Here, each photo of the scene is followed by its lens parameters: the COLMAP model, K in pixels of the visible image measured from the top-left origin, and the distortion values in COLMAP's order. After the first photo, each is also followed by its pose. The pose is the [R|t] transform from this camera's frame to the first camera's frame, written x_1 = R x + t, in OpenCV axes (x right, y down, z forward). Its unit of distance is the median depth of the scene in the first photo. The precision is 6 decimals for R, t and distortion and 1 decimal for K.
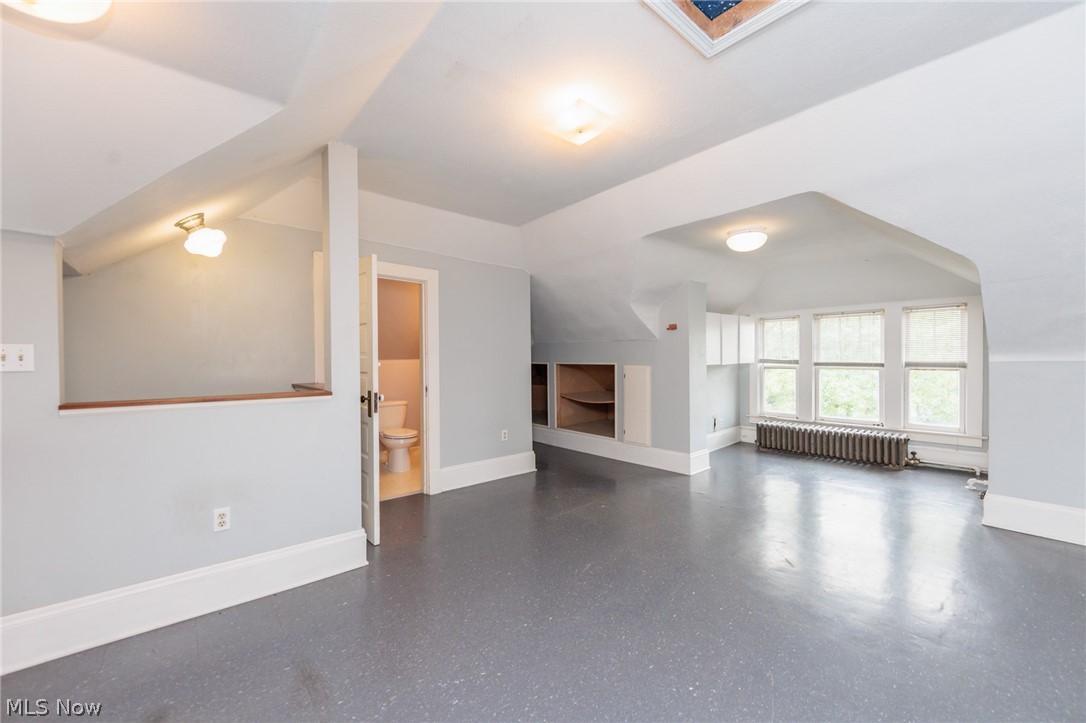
lens RADIAL K [[423.5, 0, 547.1], [0, 423.5, 359.9], [0, 0, 1]] dist [0.000047, 0.000046]
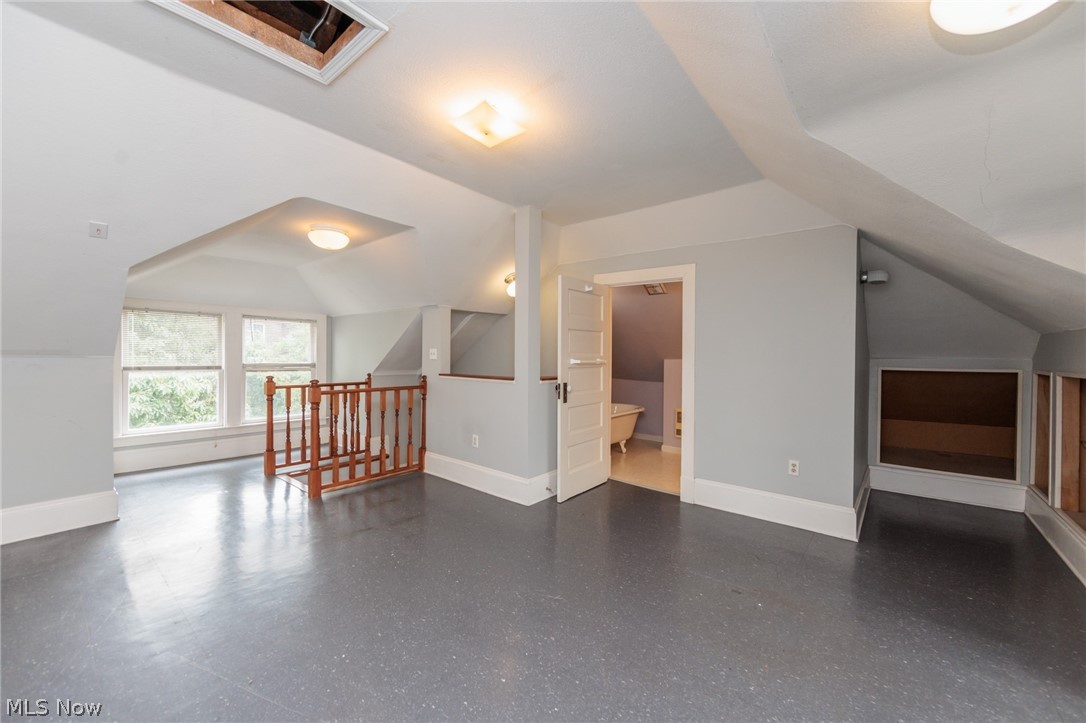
lens RADIAL K [[423.5, 0, 547.1], [0, 423.5, 359.9], [0, 0, 1]] dist [0.000047, 0.000046]
pose [[0.170973, 0.020841, -0.985055, 0.794464], [-0.015410, 0.999711, 0.018476, -0.016641], [0.985155, 0.012021, 0.171244, 0.695019]]
